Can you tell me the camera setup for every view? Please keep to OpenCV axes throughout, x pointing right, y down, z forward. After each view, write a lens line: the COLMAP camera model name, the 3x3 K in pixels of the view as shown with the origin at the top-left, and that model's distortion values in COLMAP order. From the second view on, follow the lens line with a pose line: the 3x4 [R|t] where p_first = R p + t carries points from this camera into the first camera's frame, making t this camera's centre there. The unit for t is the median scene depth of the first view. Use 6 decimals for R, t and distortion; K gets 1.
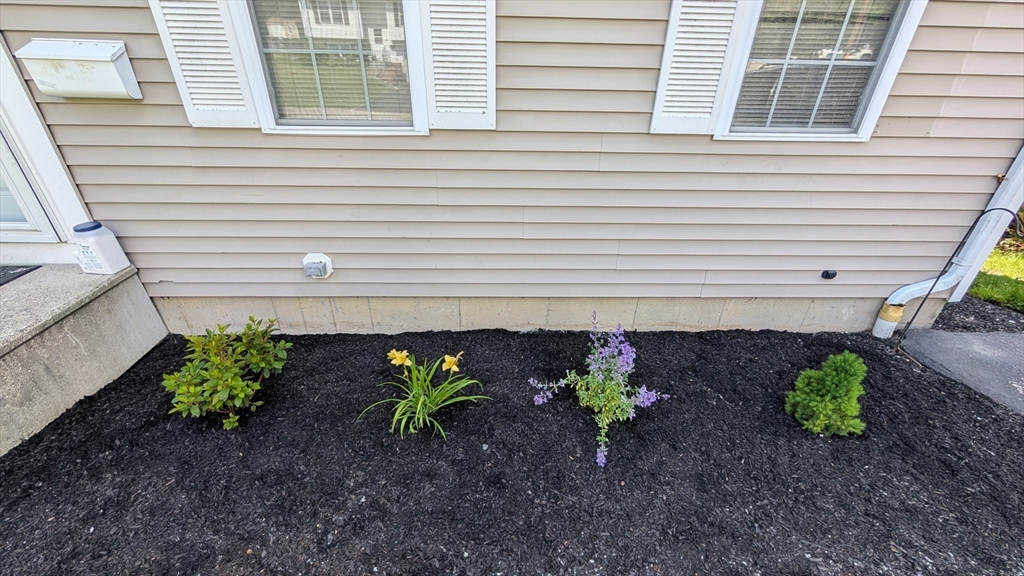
lens RADIAL K [[376.4, 0, 507.7], [0, 376.4, 288.9], [0, 0, 1]] dist [-0.000080, -0.000011]
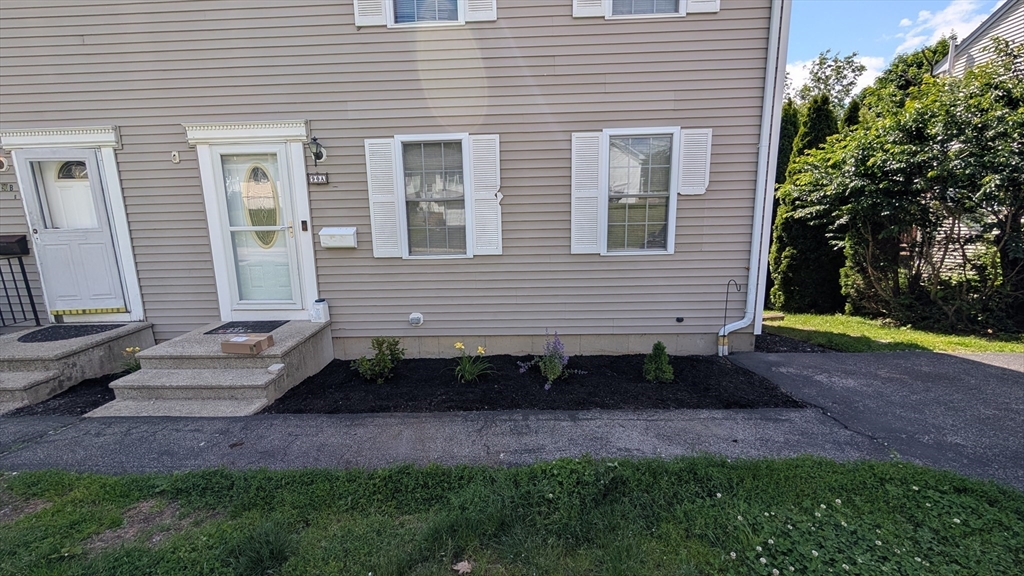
lens RADIAL K [[376.4, 0, 507.7], [0, 376.4, 288.9], [0, 0, 1]] dist [-0.000080, -0.000011]
pose [[0.997667, -0.026827, -0.062777, 0.133942], [0.006507, 0.952738, -0.303722, 0.450743], [0.067958, 0.302605, 0.950690, -1.060225]]
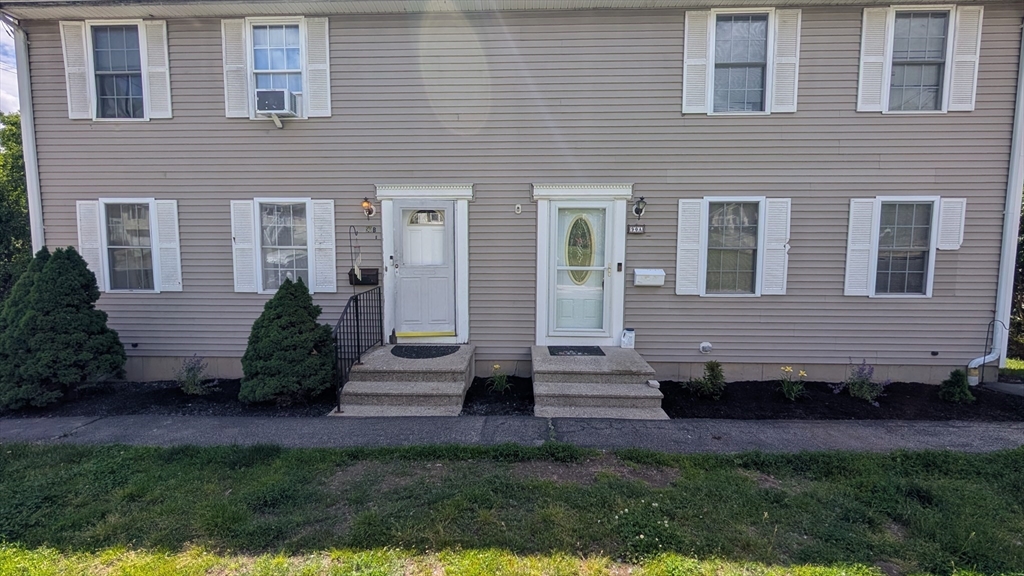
lens RADIAL K [[385.5, 0, 509.3], [0, 385.5, 293.2], [0, 0, 1]] dist [0.000135, -0.000256]
pose [[0.998135, -0.008125, -0.060495, -1.789976], [-0.016073, 0.921134, -0.388914, 0.660676], [0.058884, 0.389162, 0.919286, -1.630609]]
